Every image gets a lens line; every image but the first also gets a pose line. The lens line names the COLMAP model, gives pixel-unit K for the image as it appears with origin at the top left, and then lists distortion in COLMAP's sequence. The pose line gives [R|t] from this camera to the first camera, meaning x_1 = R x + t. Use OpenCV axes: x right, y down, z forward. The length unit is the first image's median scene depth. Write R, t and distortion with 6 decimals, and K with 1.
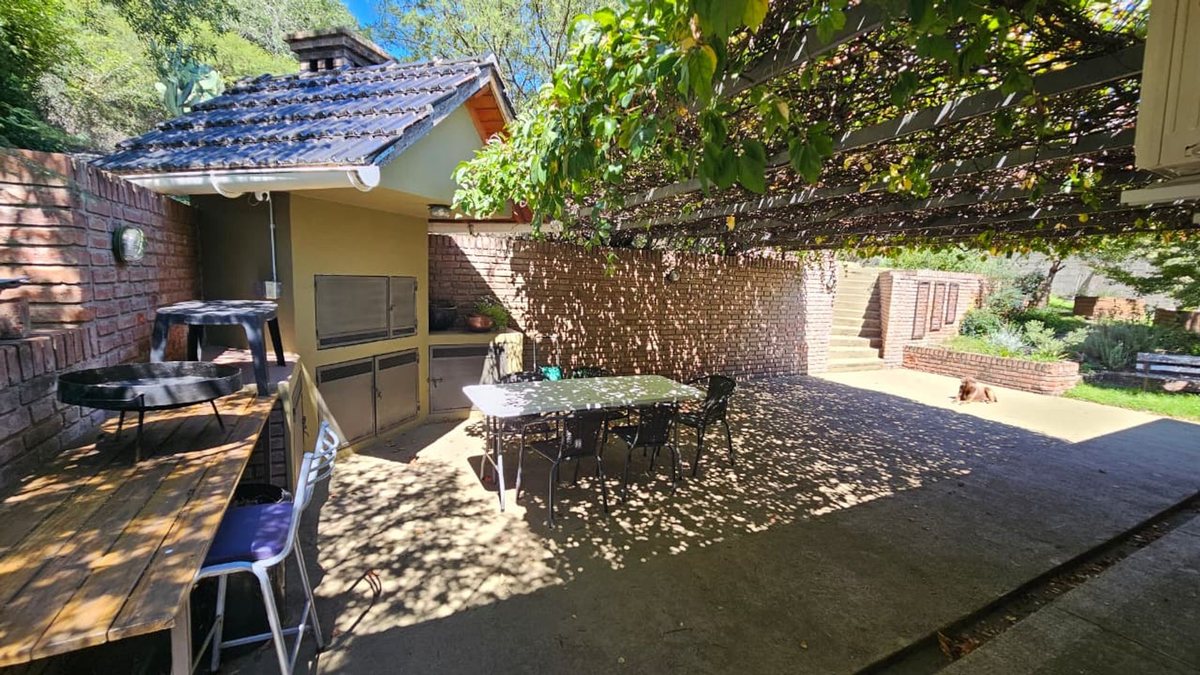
lens RADIAL K [[488.9, 0, 596.2], [0, 488.9, 342.8], [0, 0, 1]] dist [-0.000904, -0.000527]
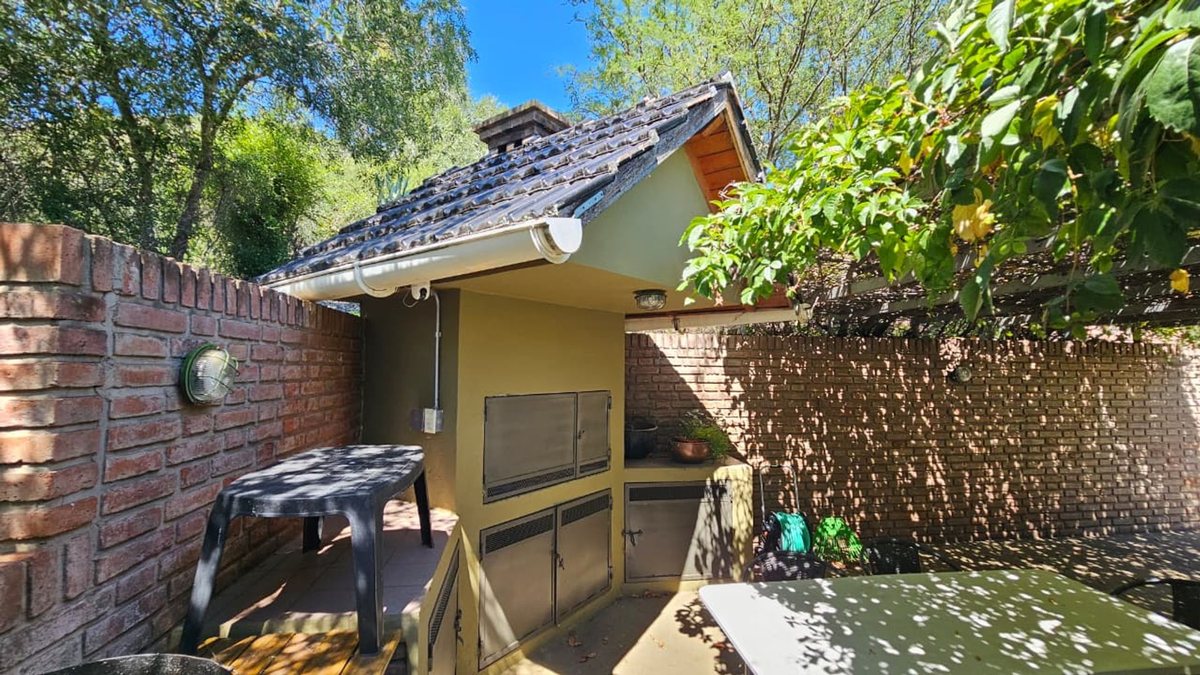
lens RADIAL K [[488.9, 0, 596.2], [0, 488.9, 342.8], [0, 0, 1]] dist [-0.000904, -0.000527]
pose [[0.944694, -0.048471, -0.324350, -0.129692], [-0.014105, 0.982097, -0.187846, -0.059577], [0.327648, 0.182032, 0.927098, 0.261386]]
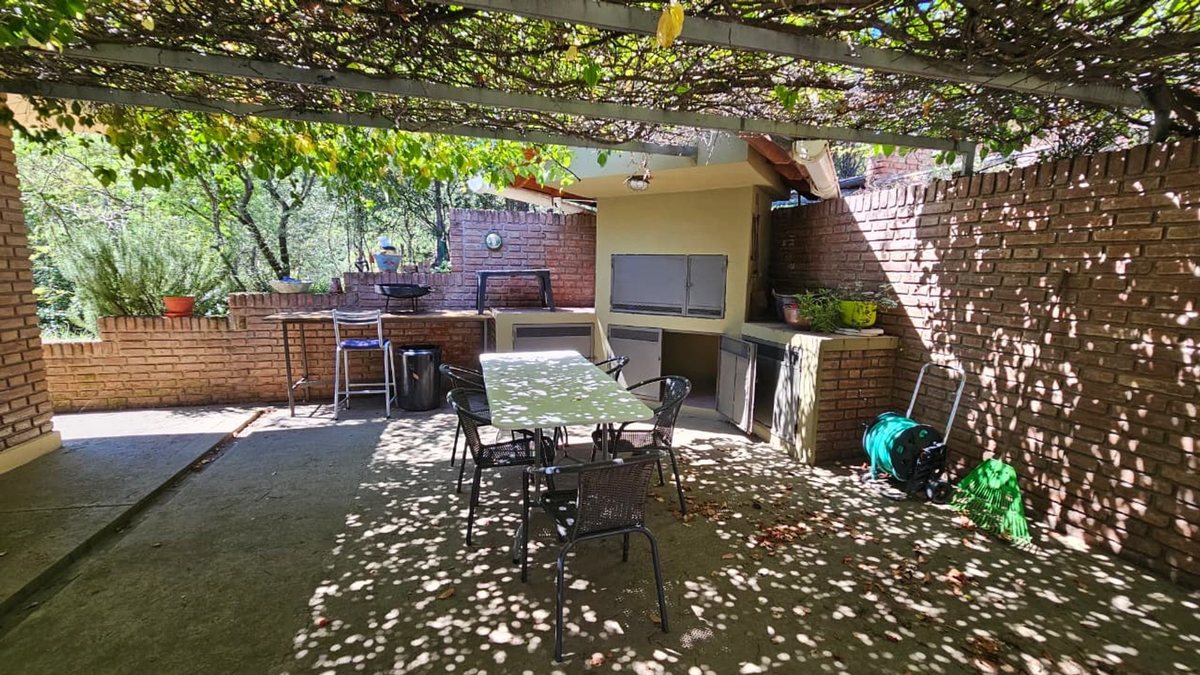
lens RADIAL K [[488.9, 0, 596.2], [0, 488.9, 342.8], [0, 0, 1]] dist [-0.000904, -0.000527]
pose [[-0.195274, 0.104470, -0.975169, 0.521797], [-0.156598, 0.978232, 0.136157, -0.055235], [0.968166, 0.179297, -0.174664, 0.857905]]
